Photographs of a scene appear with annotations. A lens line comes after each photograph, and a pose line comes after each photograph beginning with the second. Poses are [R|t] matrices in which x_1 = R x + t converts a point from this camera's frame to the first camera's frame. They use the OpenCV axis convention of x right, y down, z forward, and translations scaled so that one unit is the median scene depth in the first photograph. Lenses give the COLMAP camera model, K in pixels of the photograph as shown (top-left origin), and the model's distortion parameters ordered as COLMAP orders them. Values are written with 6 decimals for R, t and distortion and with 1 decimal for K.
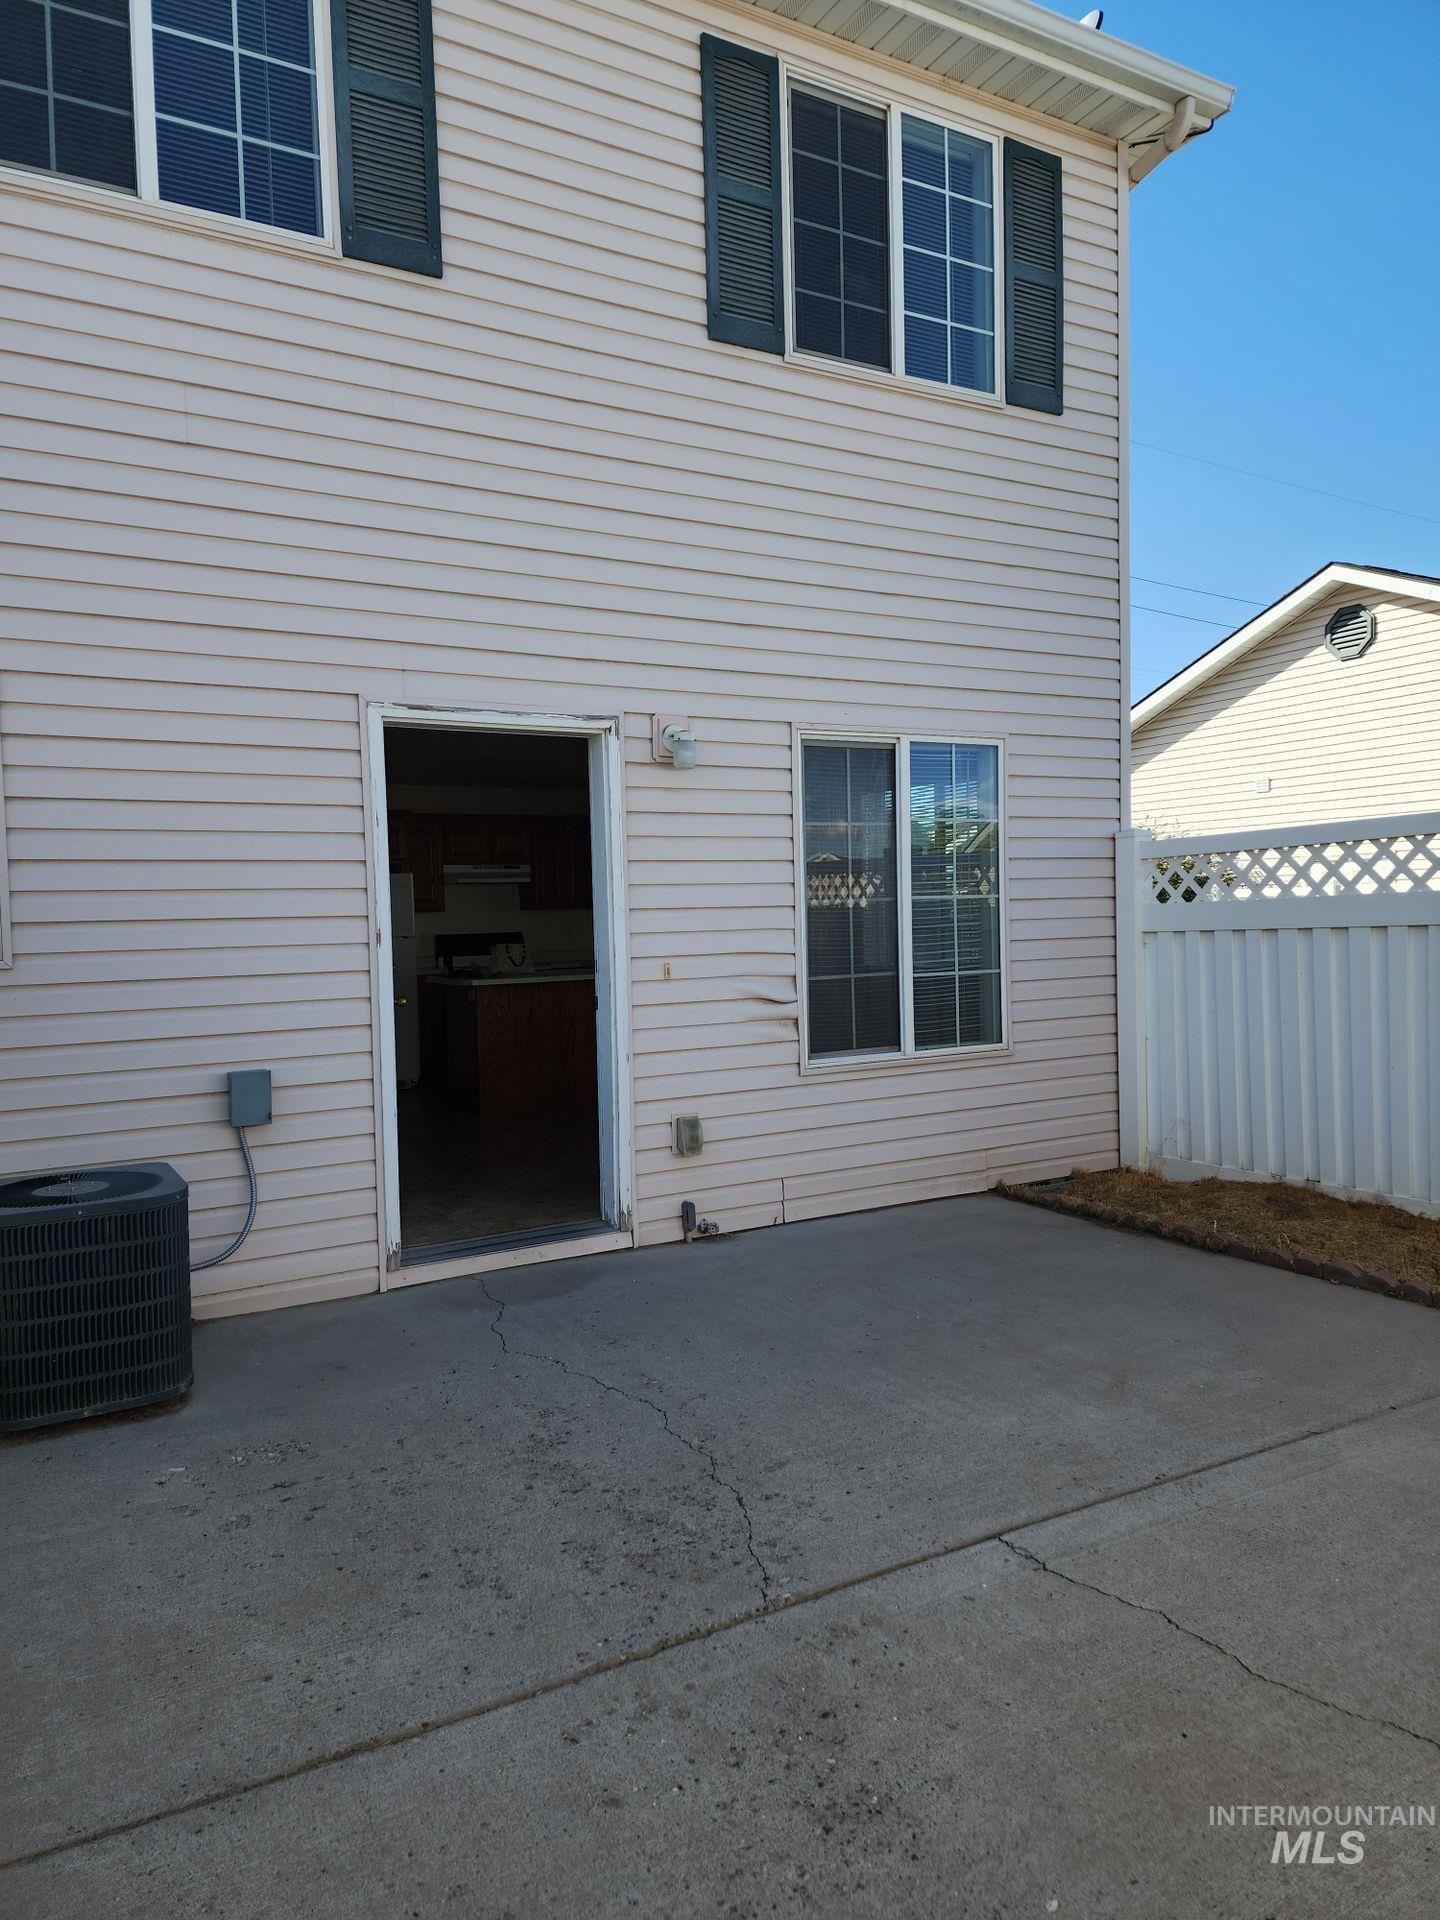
lens RADIAL K [[1301.0, 0, 720.5], [0, 1301.0, 965.9], [0, 0, 1]] dist [0.059555, -0.056086]
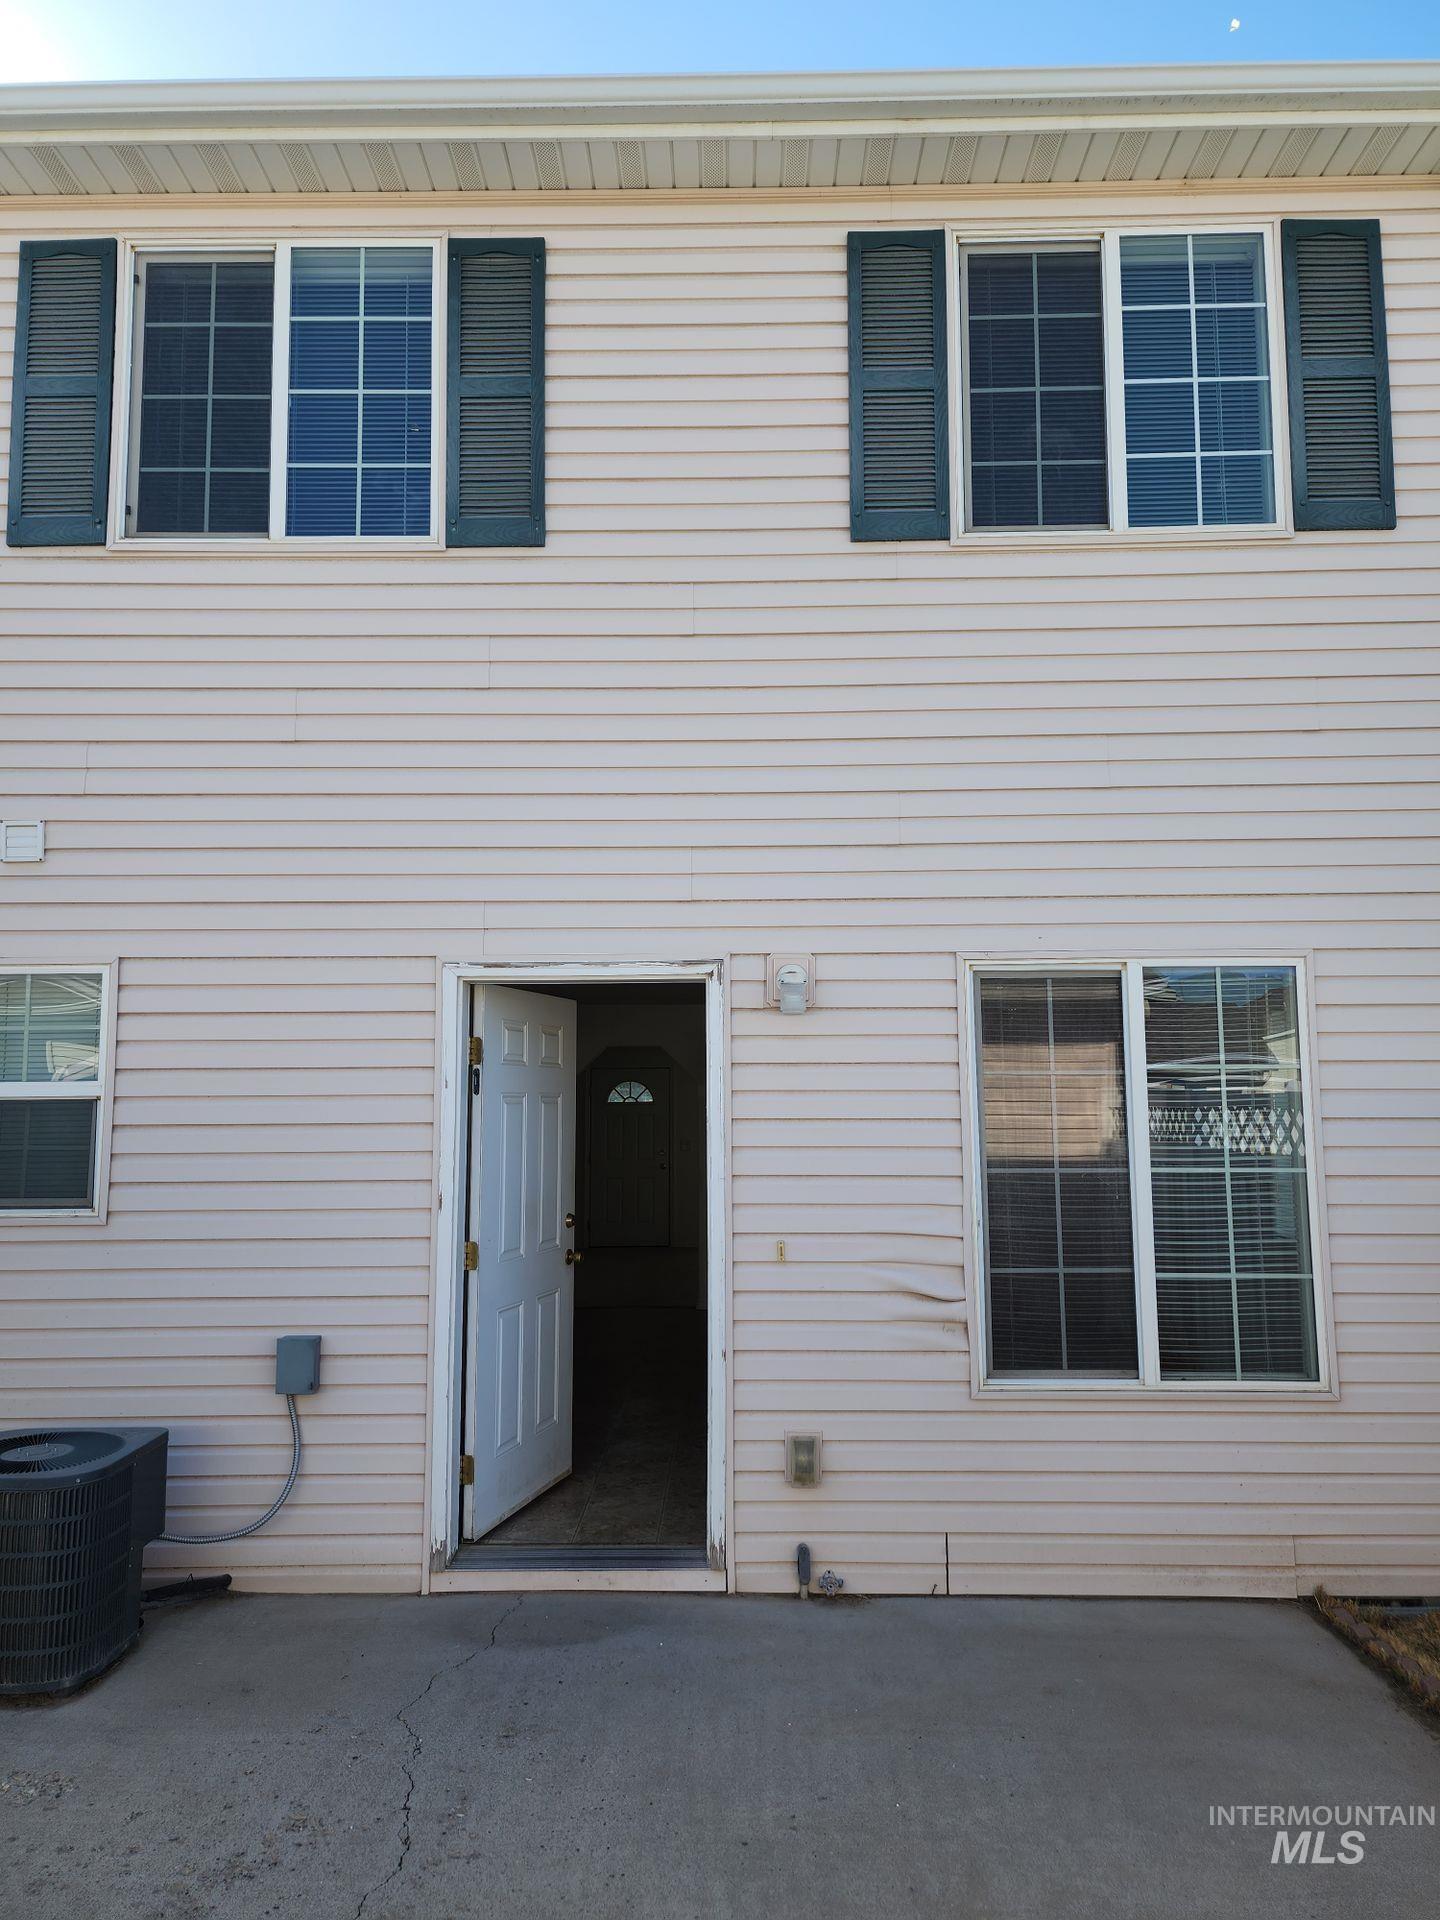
lens RADIAL K [[1301.0, 0, 701.2], [0, 1301.0, 965.6], [0, 0, 1]] dist [0.059555, -0.056086]
pose [[0.857122, -0.037294, -0.513762, 0.355206], [-0.038030, 0.990072, -0.135316, -0.063258], [0.513708, 0.135521, 0.847194, 0.226468]]
